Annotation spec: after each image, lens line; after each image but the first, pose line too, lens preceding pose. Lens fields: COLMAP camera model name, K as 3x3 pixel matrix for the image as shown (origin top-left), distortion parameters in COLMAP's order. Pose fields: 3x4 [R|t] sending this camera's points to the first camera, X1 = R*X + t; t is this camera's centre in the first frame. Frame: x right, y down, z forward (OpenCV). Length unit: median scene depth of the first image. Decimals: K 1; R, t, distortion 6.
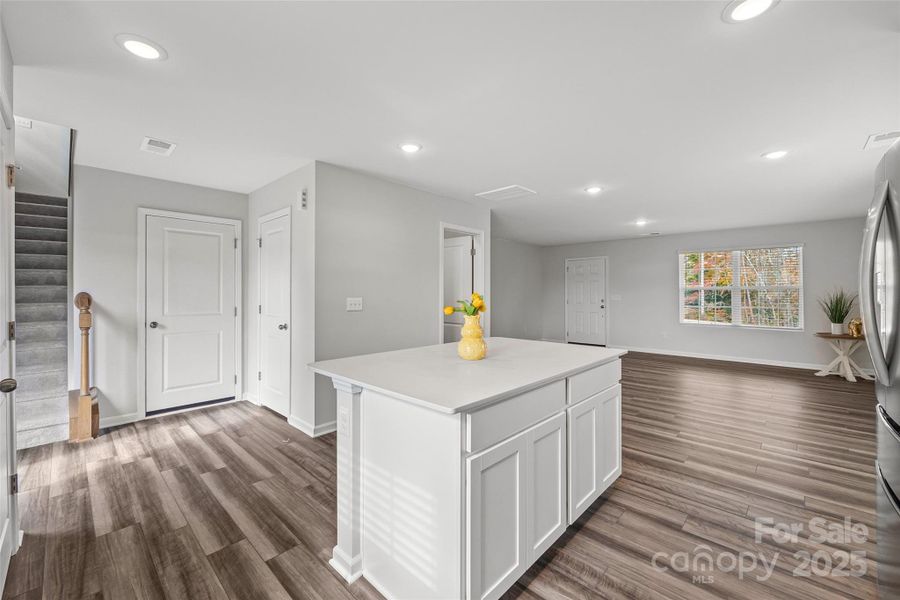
lens RADIAL K [[363.4, 0, 449.7], [0, 363.4, 294.3], [0, 0, 1]] dist [-0.001832, -0.000009]
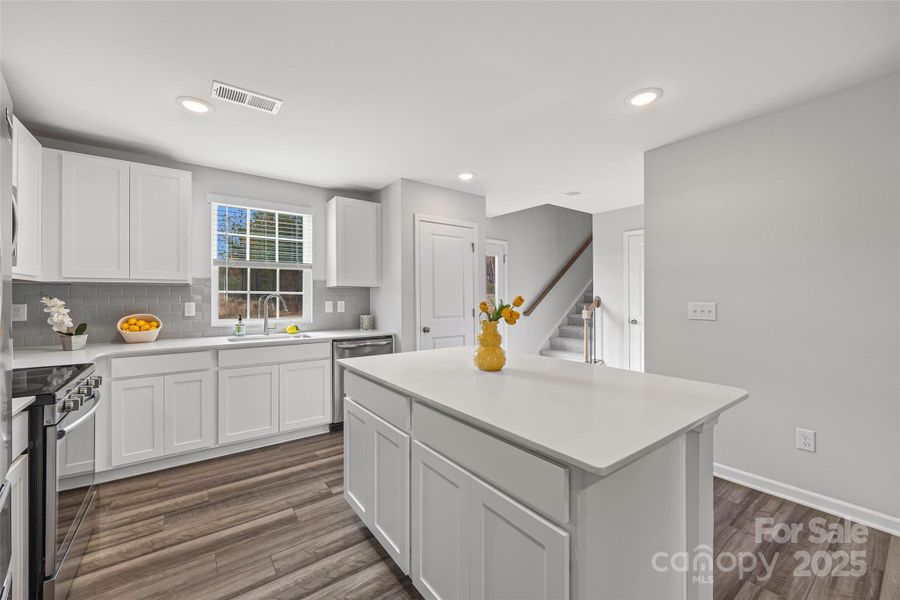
lens RADIAL K [[363.4, 0, 449.8], [0, 363.4, 298.3], [0, 0, 1]] dist [-0.001832, -0.000009]
pose [[-0.177628, 0.001321, -0.984097, 0.586506], [0.004300, 0.999991, 0.000567, -0.001594], [0.984088, -0.004131, -0.177632, 0.644791]]
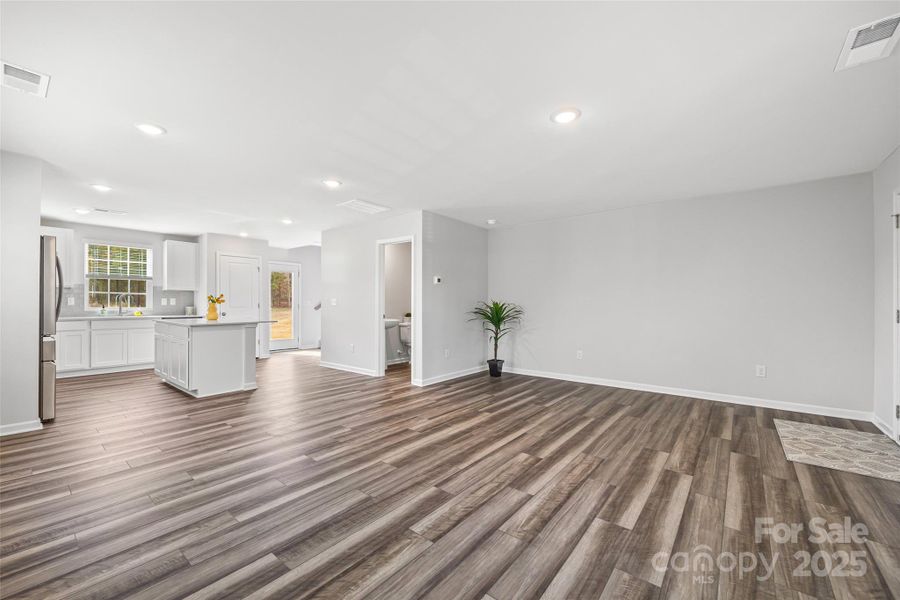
lens RADIAL K [[363.4, 0, 451.8], [0, 363.4, 303.2], [0, 0, 1]] dist [-0.001832, -0.000009]
pose [[0.086280, -0.001168, -0.996270, 1.514745], [-0.000893, 0.999999, -0.001250, 0.029308], [0.996270, 0.000997, 0.086279, 1.364780]]
